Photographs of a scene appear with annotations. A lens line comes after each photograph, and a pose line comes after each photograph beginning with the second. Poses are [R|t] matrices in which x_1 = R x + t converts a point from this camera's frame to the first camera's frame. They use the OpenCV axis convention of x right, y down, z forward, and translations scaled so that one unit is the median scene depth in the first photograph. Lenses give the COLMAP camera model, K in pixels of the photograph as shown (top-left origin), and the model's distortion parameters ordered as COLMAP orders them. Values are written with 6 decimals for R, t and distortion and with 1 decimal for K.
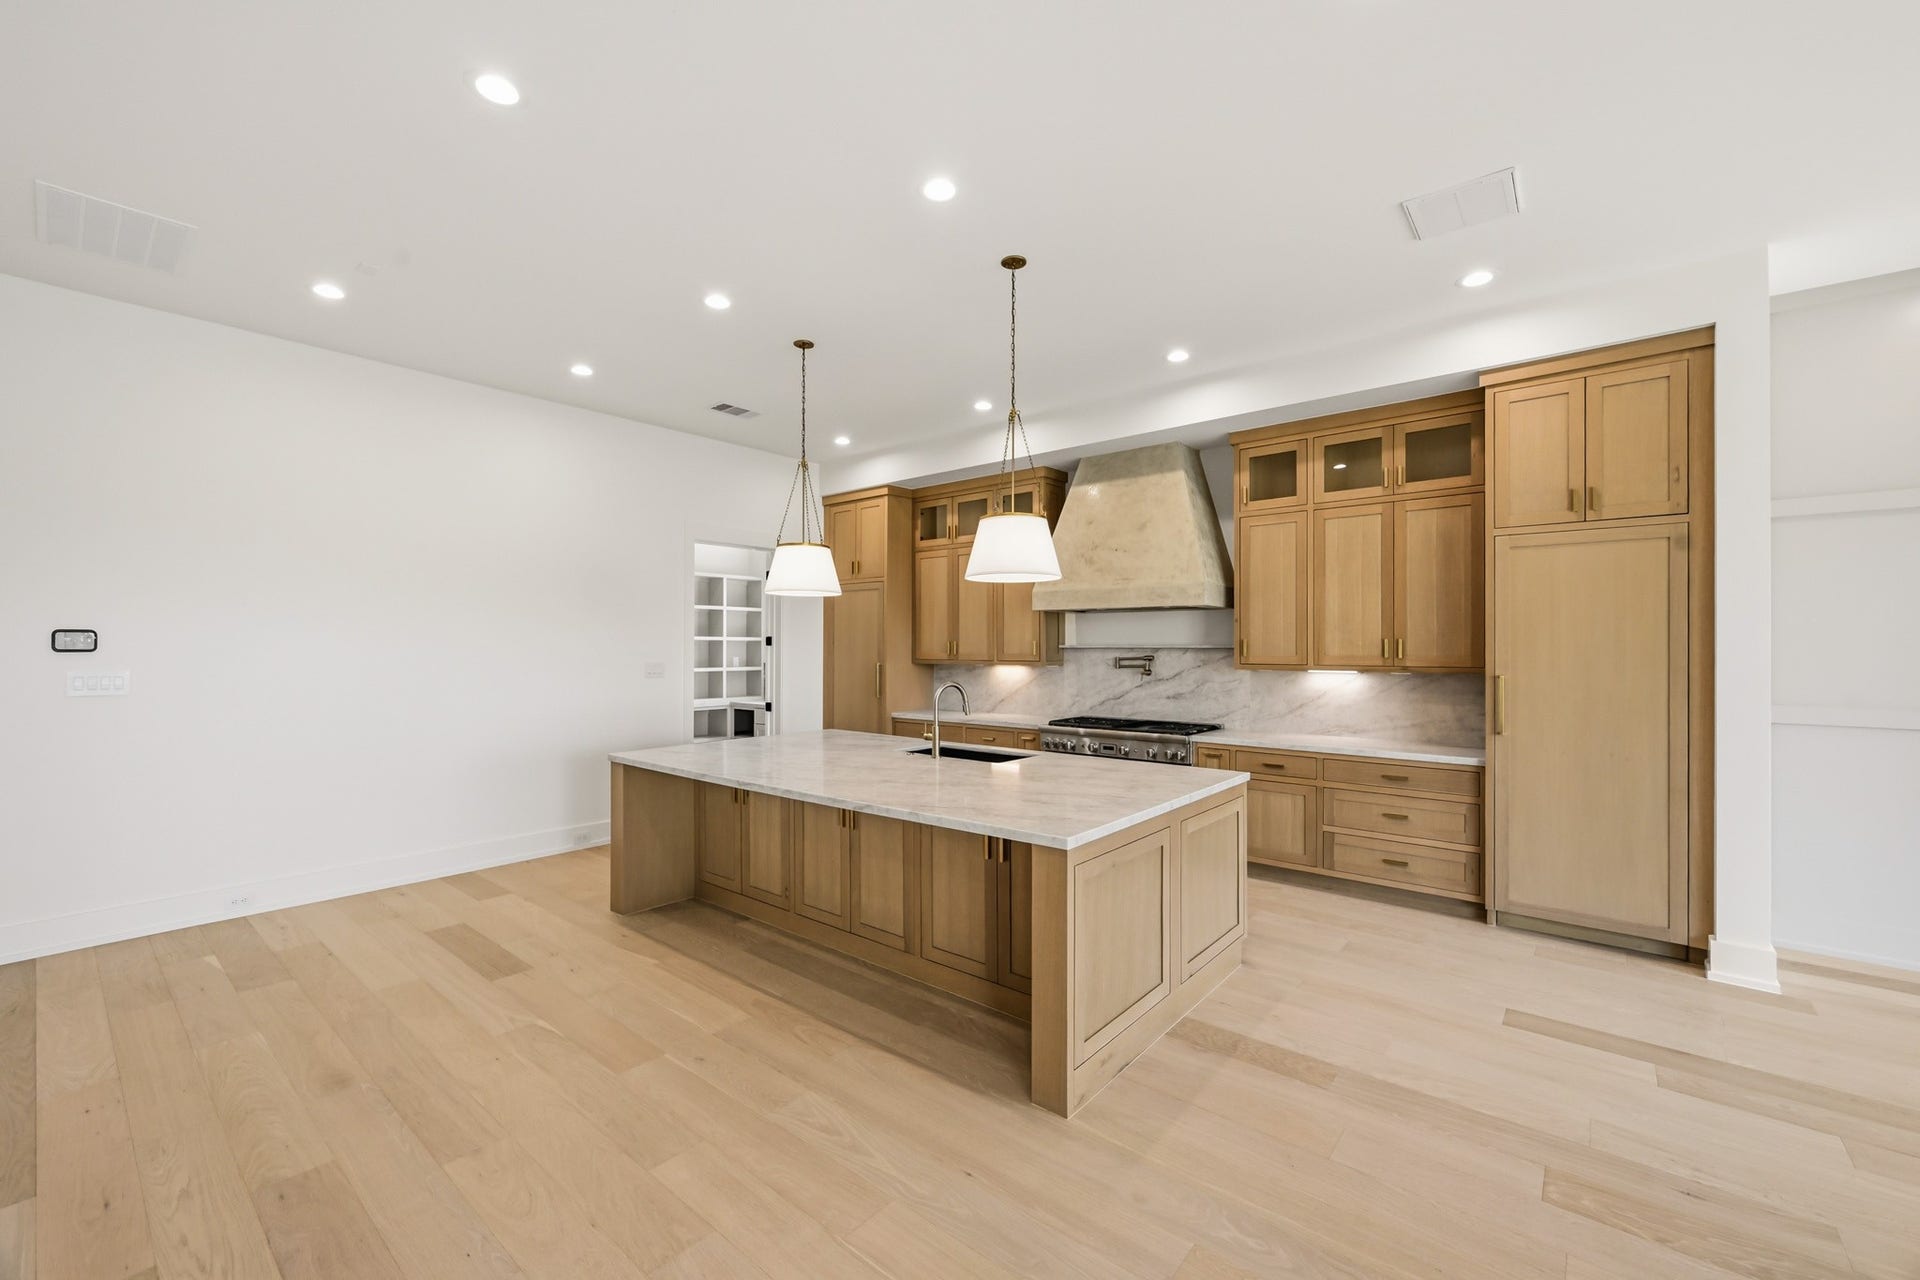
lens RADIAL K [[755.0, 0, 971.3], [0, 755.0, 640.2], [0, 0, 1]] dist [-0.003423, -0.000138]
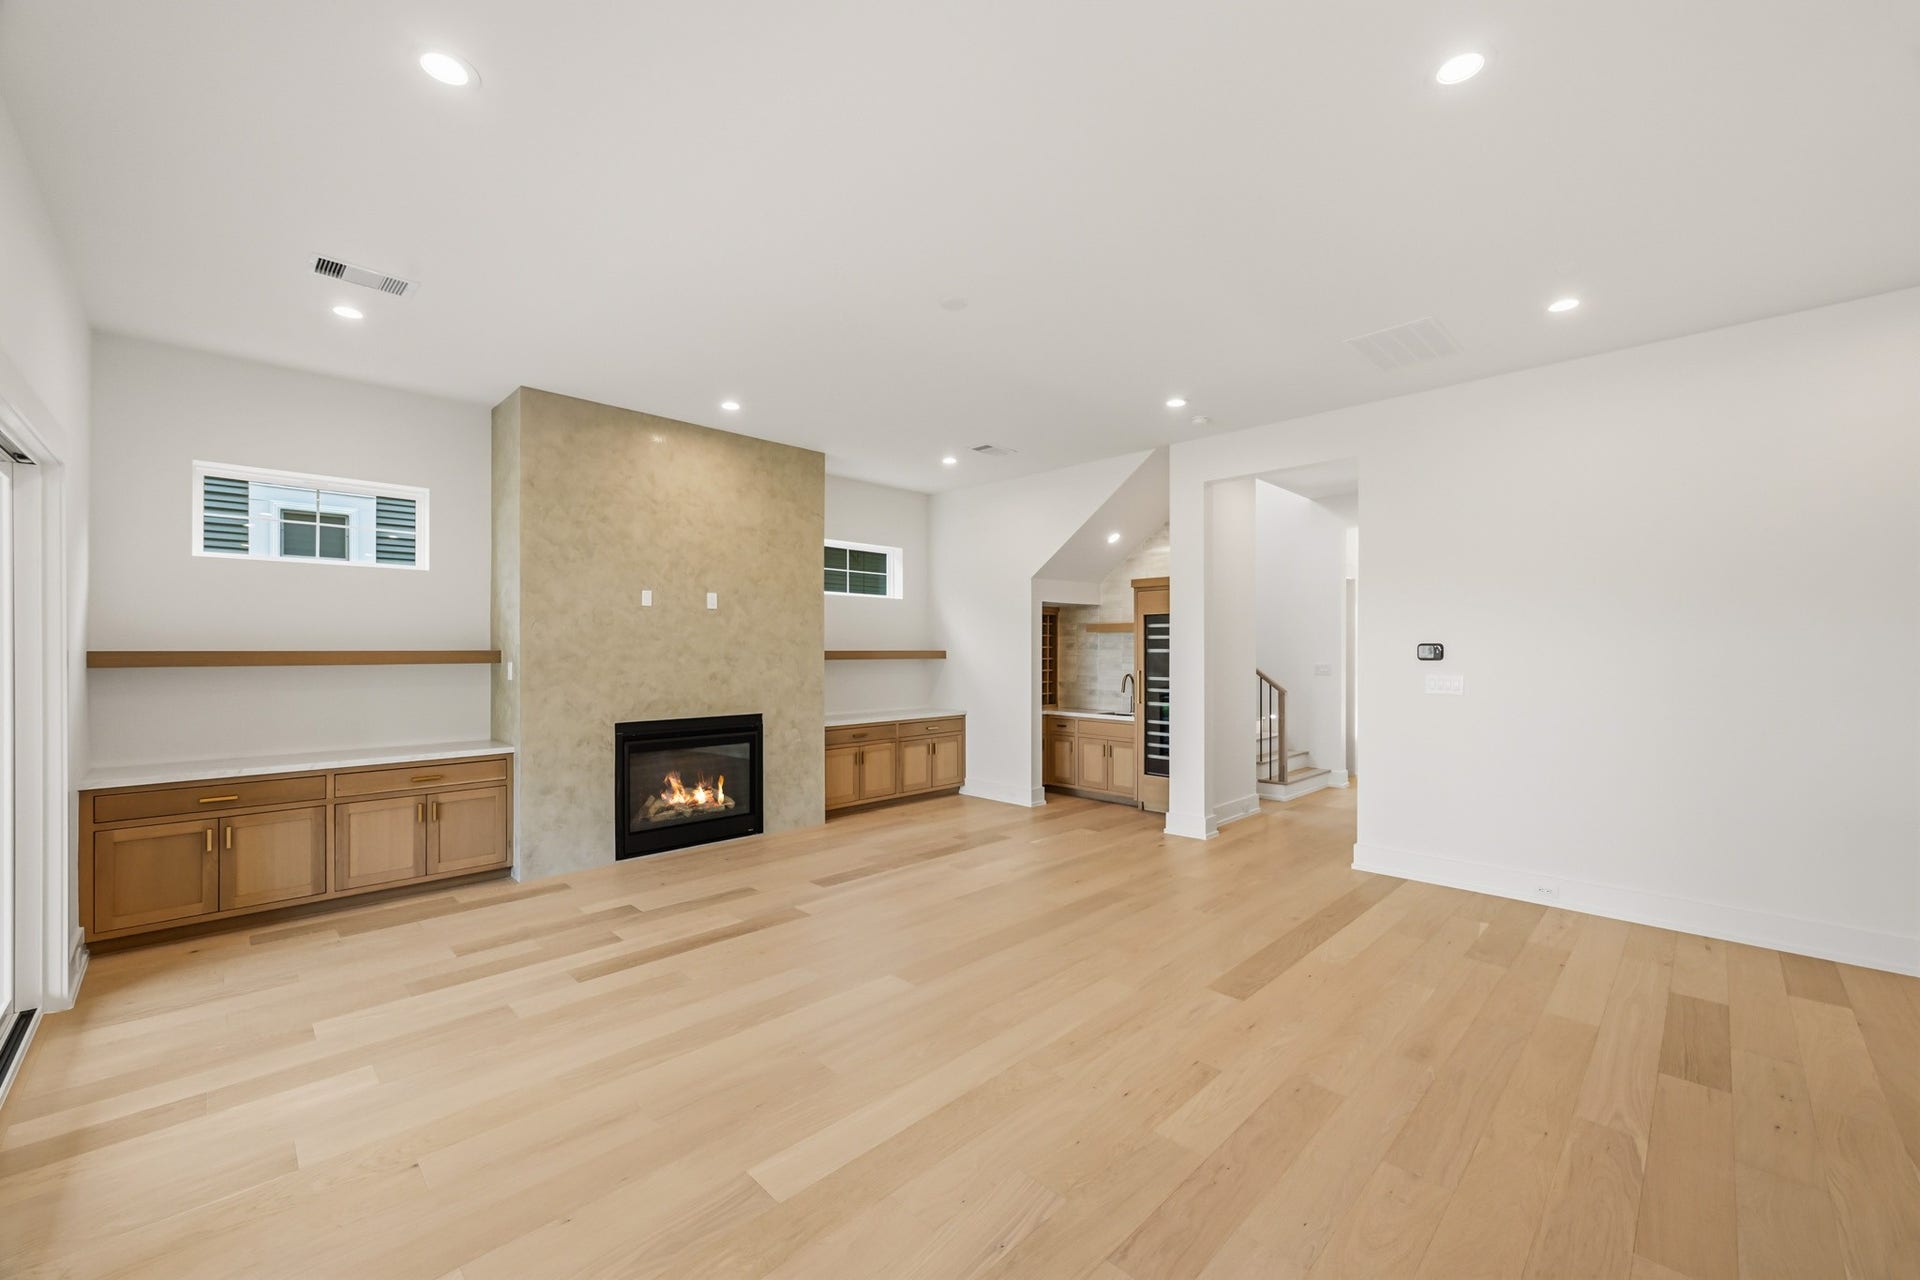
lens RADIAL K [[755.0, 0, 958.1], [0, 755.0, 646.7], [0, 0, 1]] dist [-0.003423, -0.000138]
pose [[-0.100227, -0.002738, -0.994961, 0.223031], [0.003930, 0.999987, -0.003148, -0.007895], [0.994957, -0.004226, -0.100215, 0.292202]]
